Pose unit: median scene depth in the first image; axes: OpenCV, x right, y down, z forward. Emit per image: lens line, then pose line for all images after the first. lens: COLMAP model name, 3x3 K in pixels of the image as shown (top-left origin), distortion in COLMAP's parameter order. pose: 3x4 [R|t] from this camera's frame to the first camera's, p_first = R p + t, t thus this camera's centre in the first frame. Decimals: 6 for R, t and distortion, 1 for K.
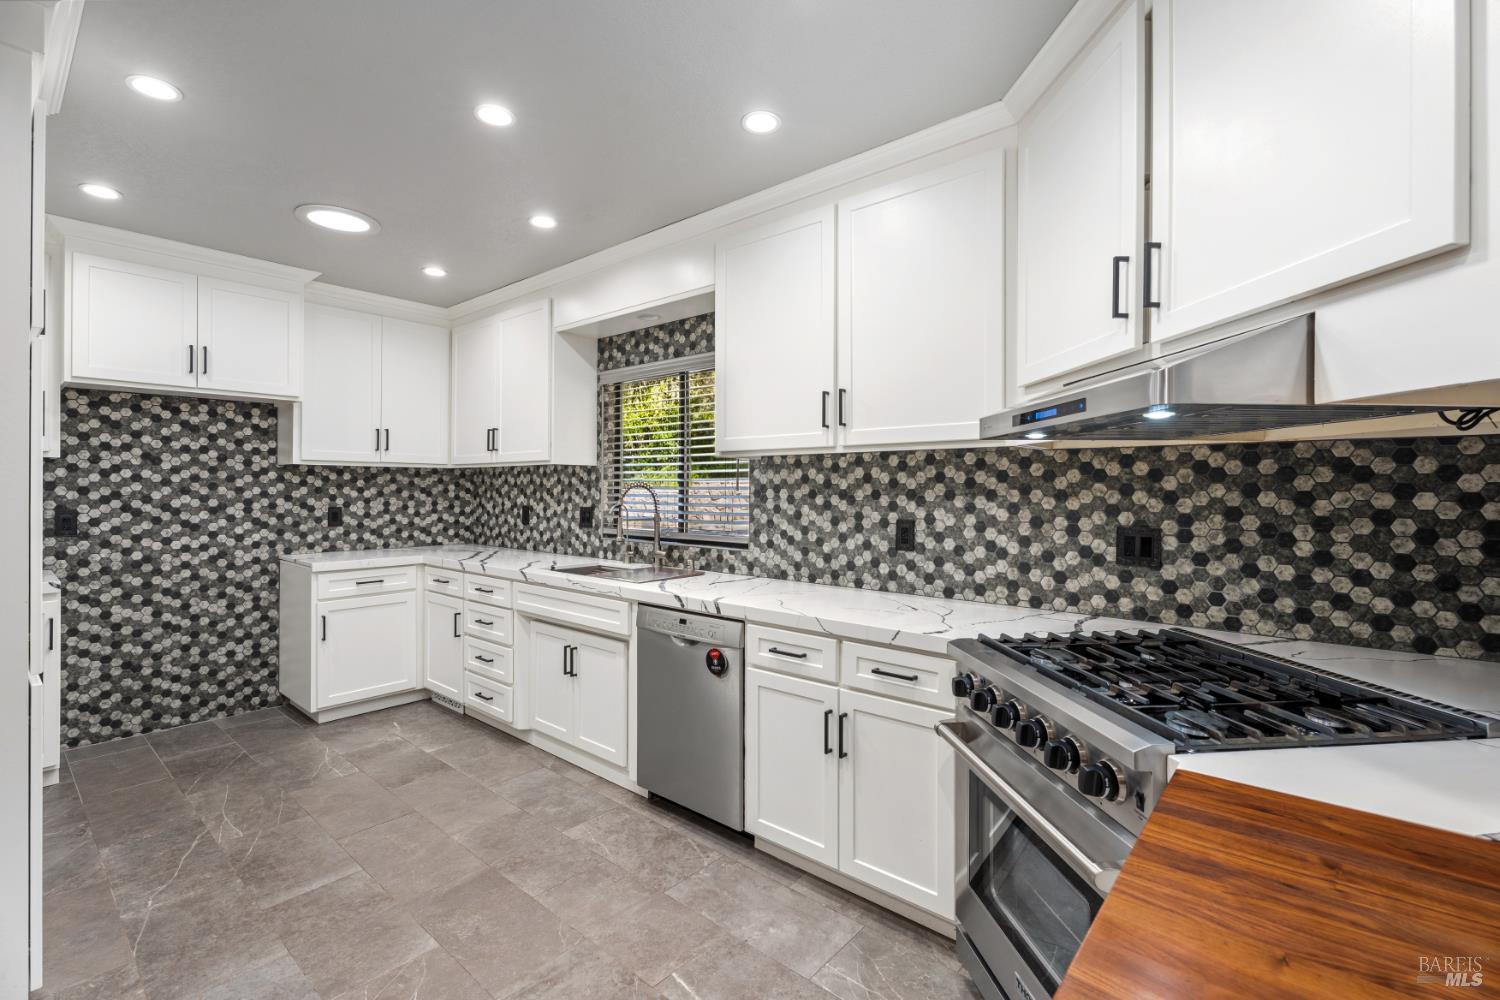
lens RADIAL K [[671.4, 0, 753.7], [0, 671.4, 492.0], [0, 0, 1]] dist [0.003320, 0.000656]
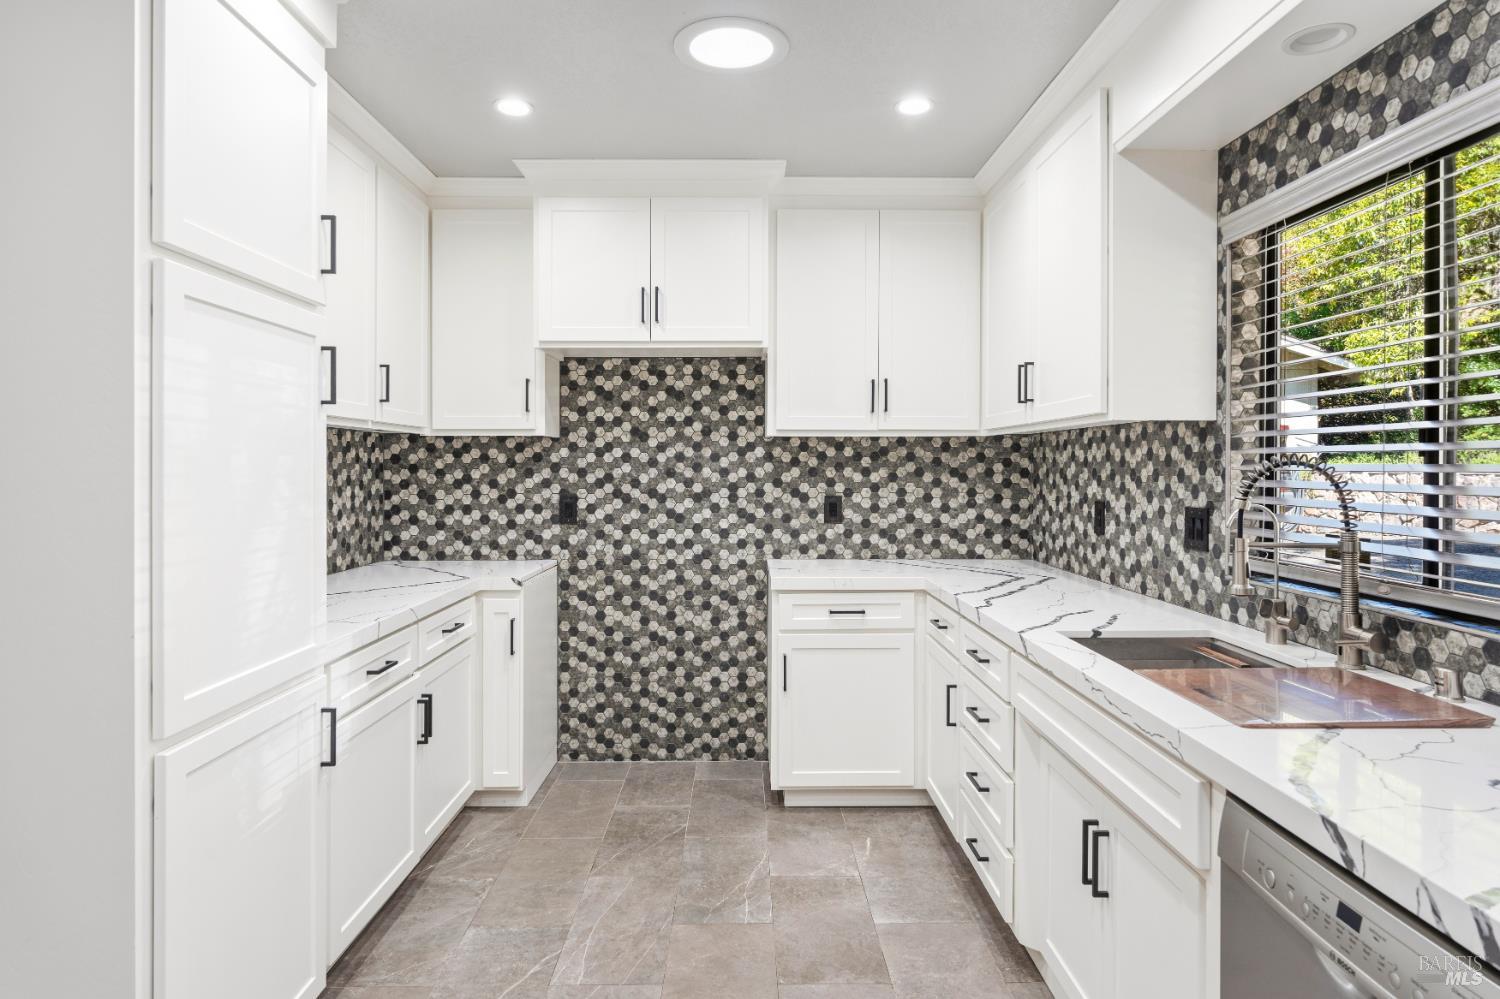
lens RADIAL K [[867.5, 0, 750.1], [0, 867.5, 470.8], [0, 0, 1]] dist [-0.011593, 0.002787]
pose [[0.660265, -0.000109, -0.751033, 0.004631], [-0.001149, 0.999999, -0.001155, -0.003053], [0.751032, 0.001626, 0.660264, 0.370487]]
